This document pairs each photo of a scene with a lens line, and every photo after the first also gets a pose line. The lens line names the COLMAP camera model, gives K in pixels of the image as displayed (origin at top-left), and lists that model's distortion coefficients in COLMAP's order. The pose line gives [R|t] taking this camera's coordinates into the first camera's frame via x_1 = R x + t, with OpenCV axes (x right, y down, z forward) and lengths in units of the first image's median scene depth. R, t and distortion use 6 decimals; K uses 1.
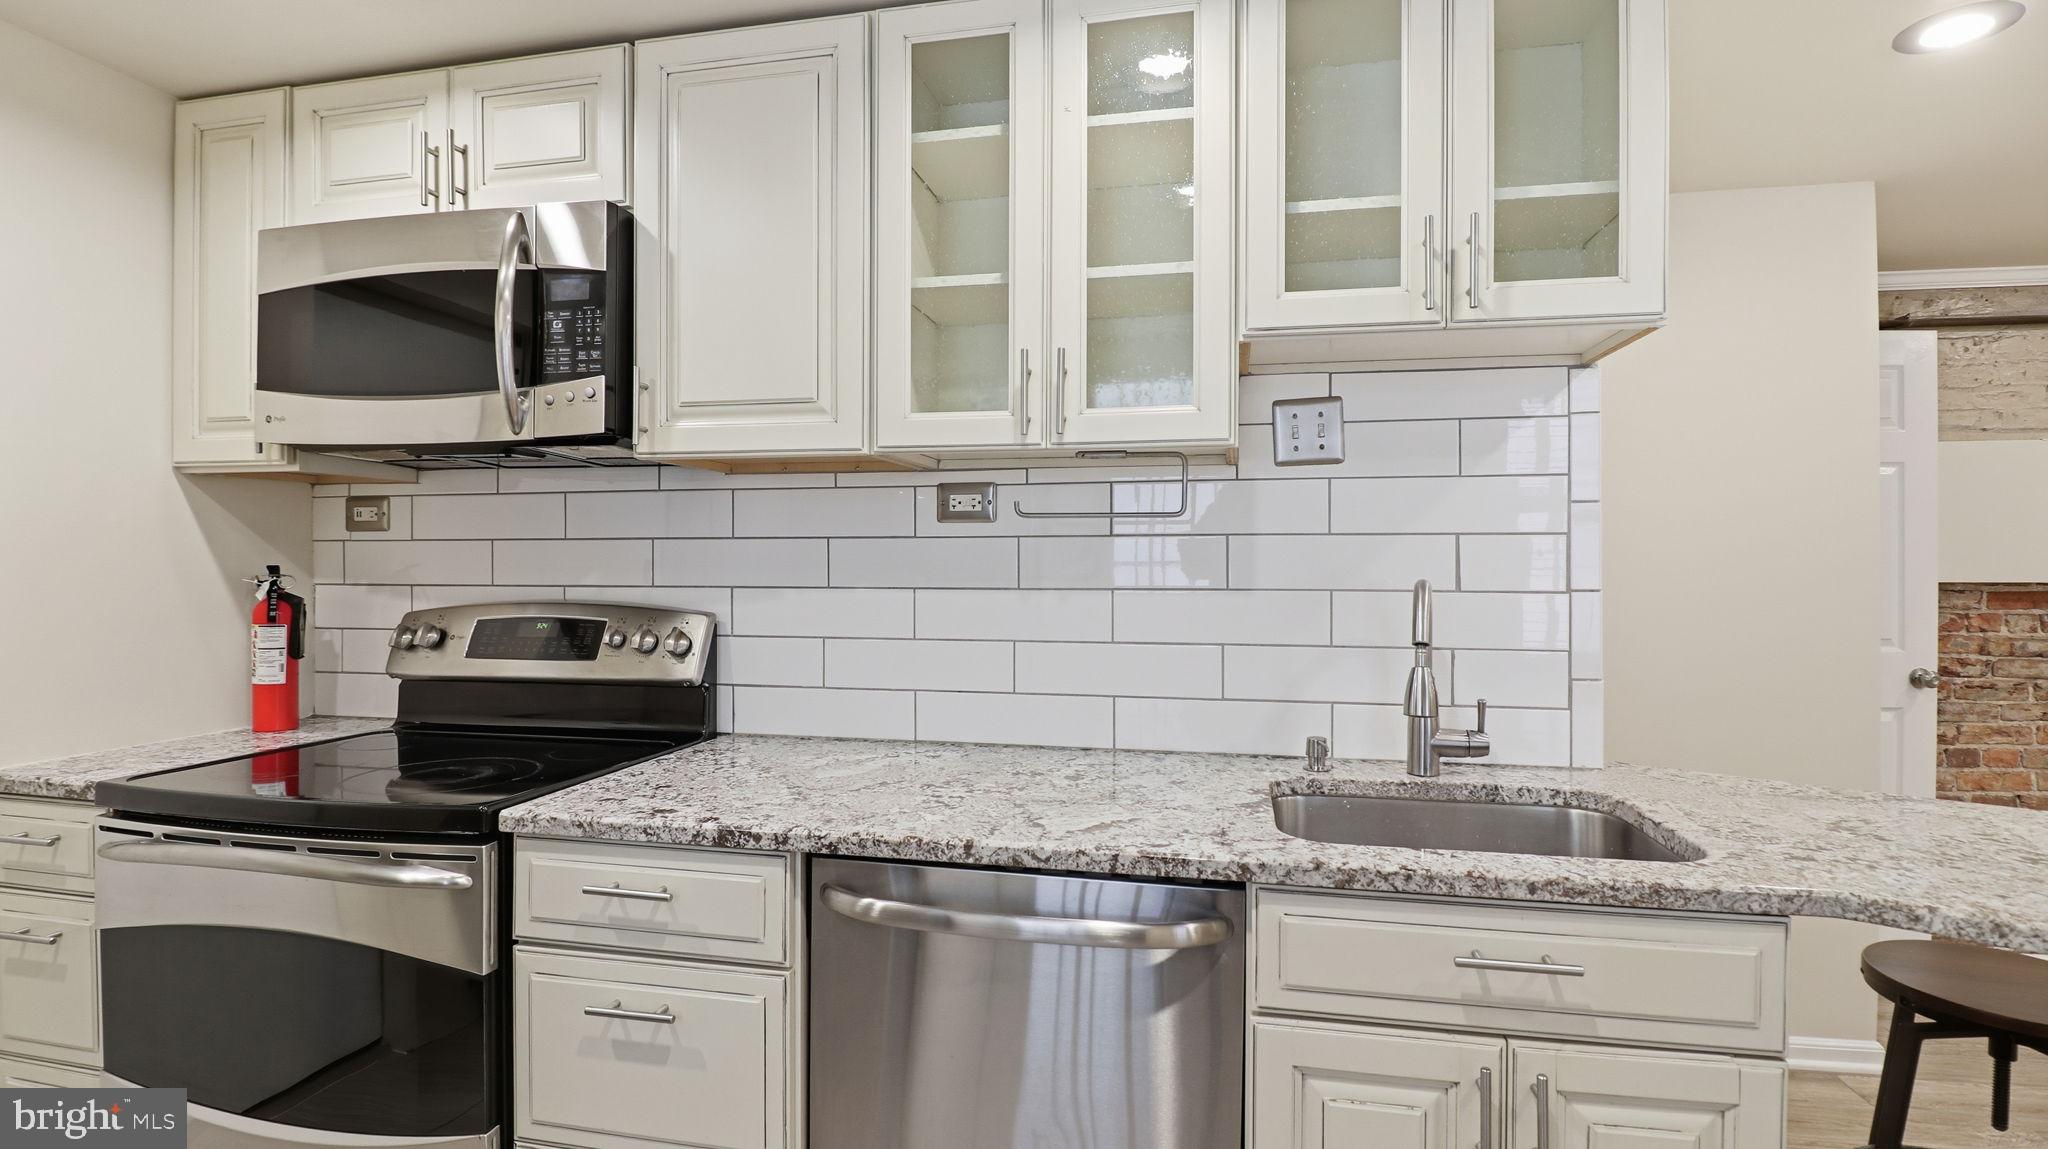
lens RADIAL K [[963.6, 0, 1029.0], [0, 963.6, 568.4], [0, 0, 1]] dist [-0.012740, -0.005153]
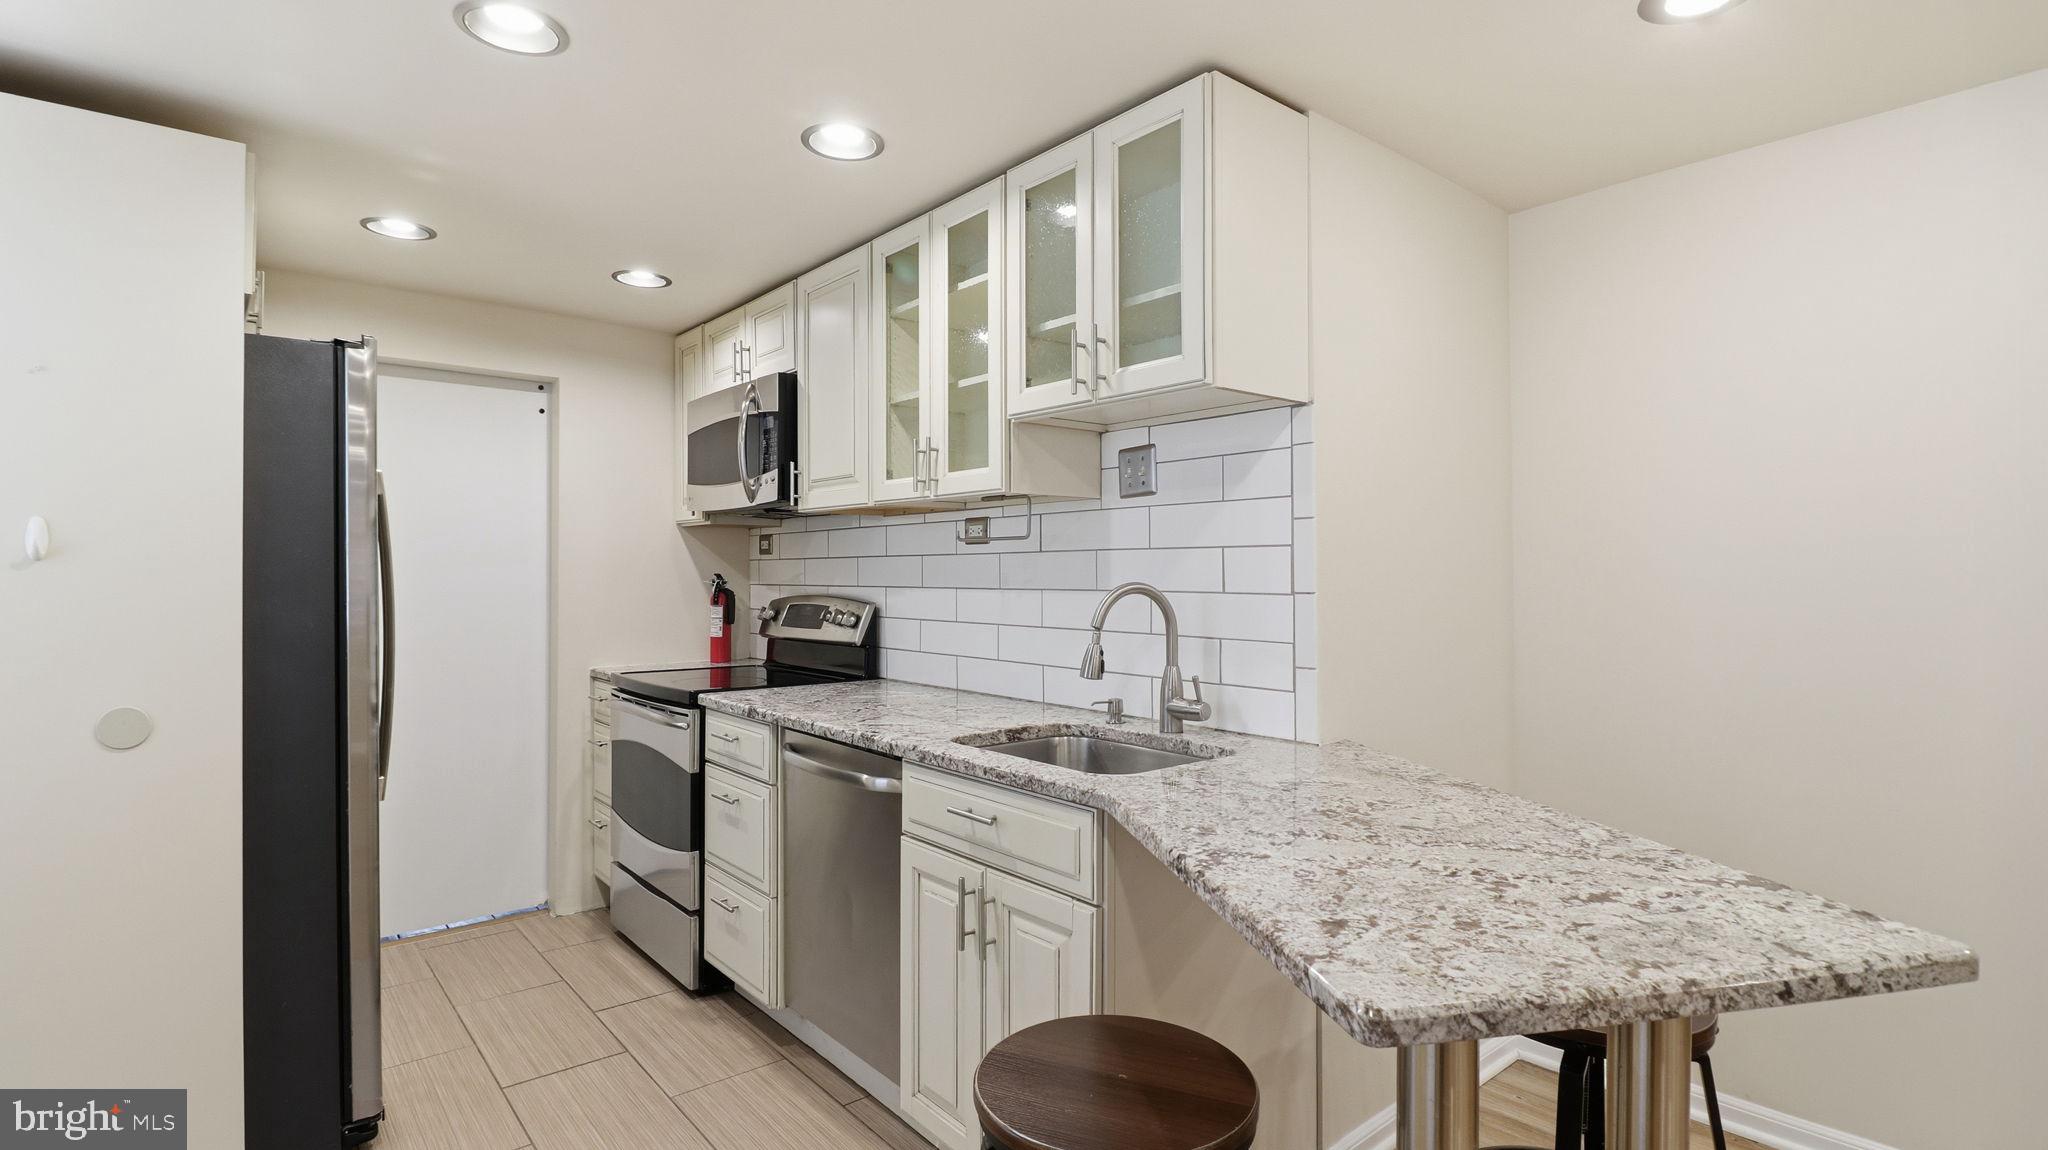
lens RADIAL K [[963.6, 0, 1007.7], [0, 963.6, 573.3], [0, 0, 1]] dist [-0.012740, -0.005153]
pose [[0.786937, -0.000692, -0.617033, 1.003262], [-0.003974, 0.999973, -0.006190, 0.007229], [0.617020, 0.007324, 0.786913, -0.162357]]
